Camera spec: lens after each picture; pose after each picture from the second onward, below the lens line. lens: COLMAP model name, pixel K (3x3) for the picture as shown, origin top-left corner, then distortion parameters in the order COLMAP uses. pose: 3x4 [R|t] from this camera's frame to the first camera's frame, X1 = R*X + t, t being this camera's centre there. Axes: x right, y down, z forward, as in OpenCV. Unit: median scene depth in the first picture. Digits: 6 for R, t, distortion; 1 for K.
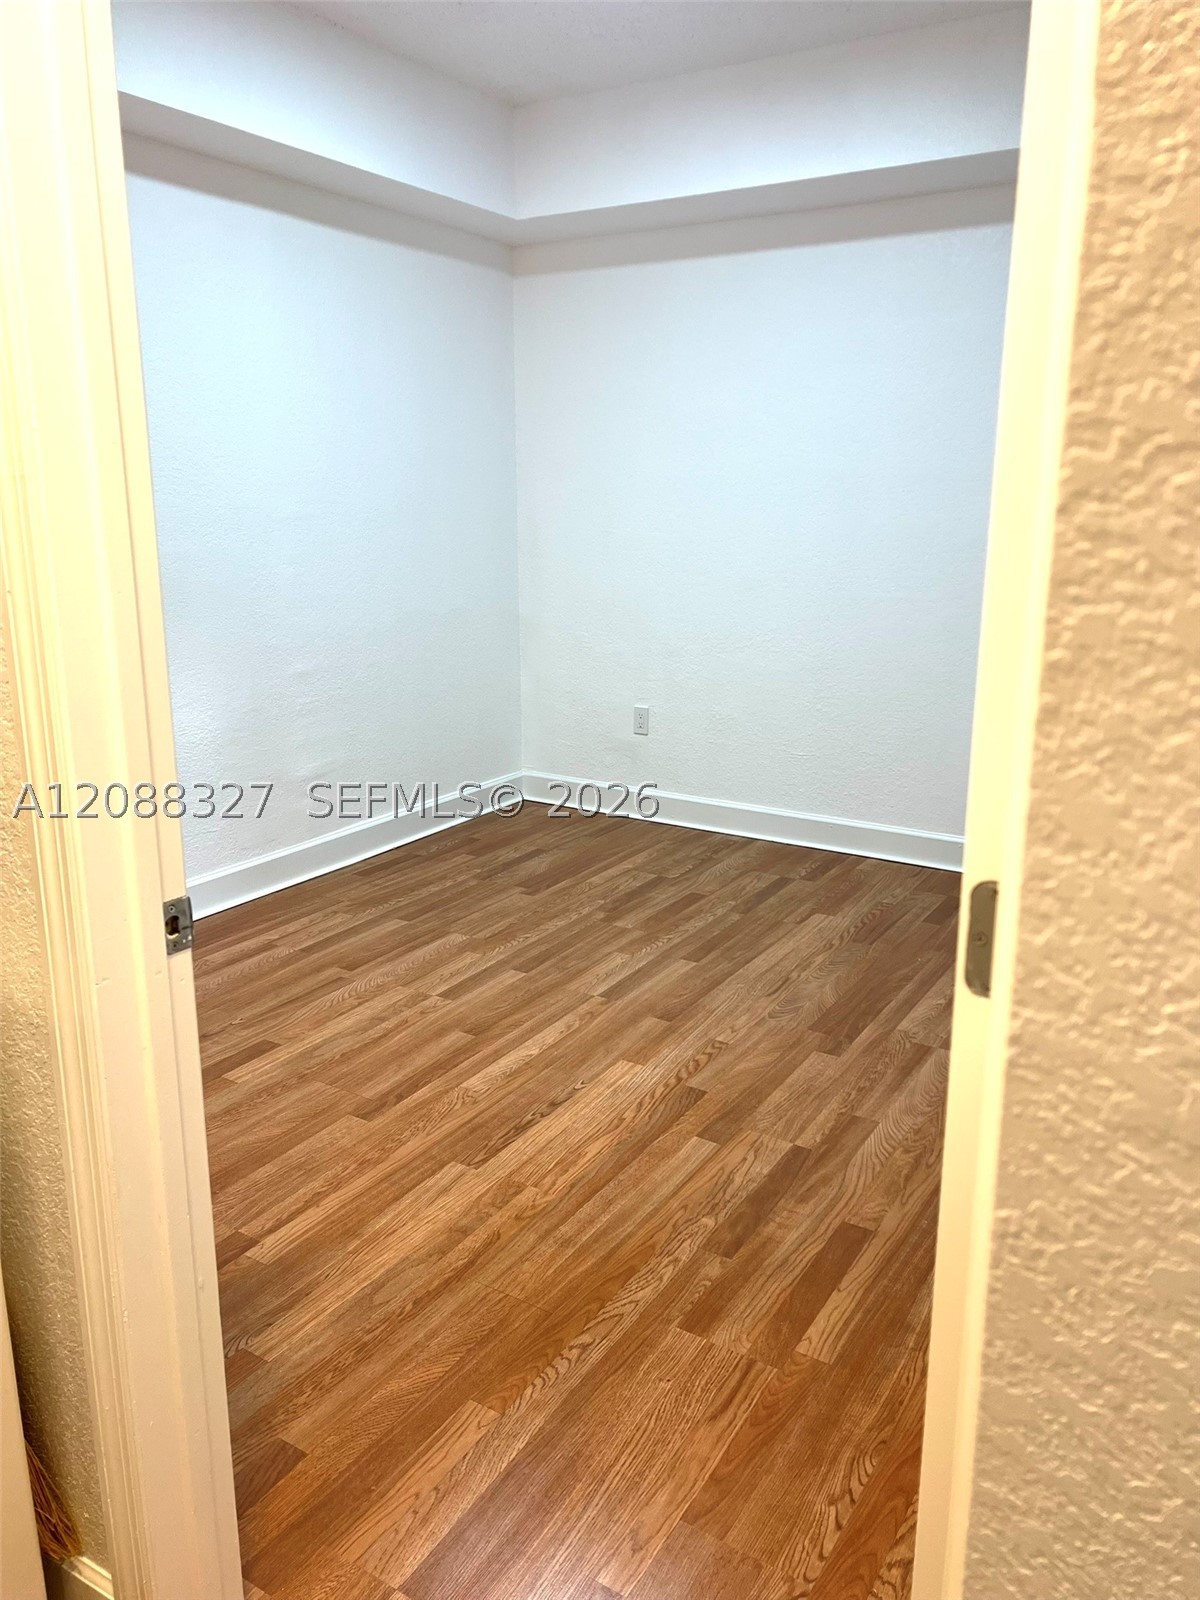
lens RADIAL K [[1183.5, 0, 597.9], [0, 1183.5, 797.6], [0, 0, 1]] dist [0.113121, -0.173314]
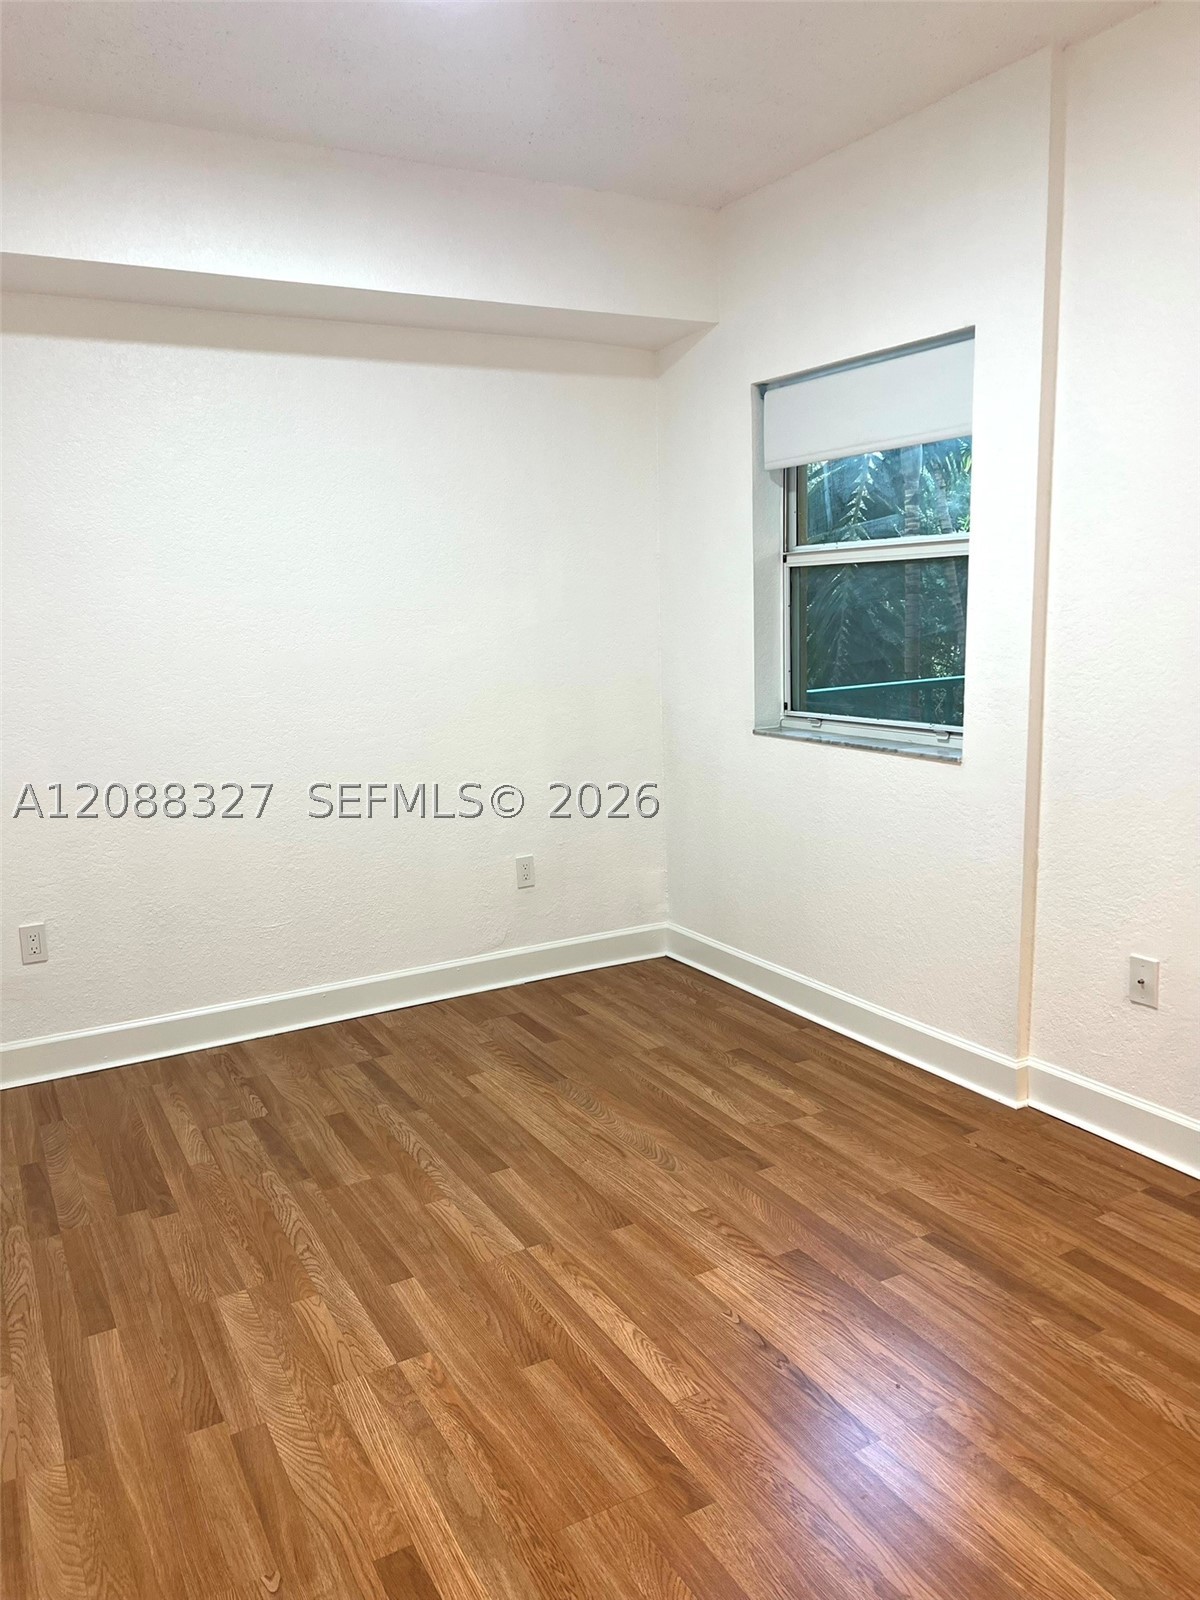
lens RADIAL K [[1211.1, 0, 600.5], [0, 1211.1, 803.9], [0, 0, 1]] dist [0.063763, -0.072294]
pose [[0.487879, -0.172342, 0.855729, -0.588964], [0.250013, 0.966836, 0.052178, -0.142774], [-0.836342, 0.188487, 0.514786, 0.449688]]
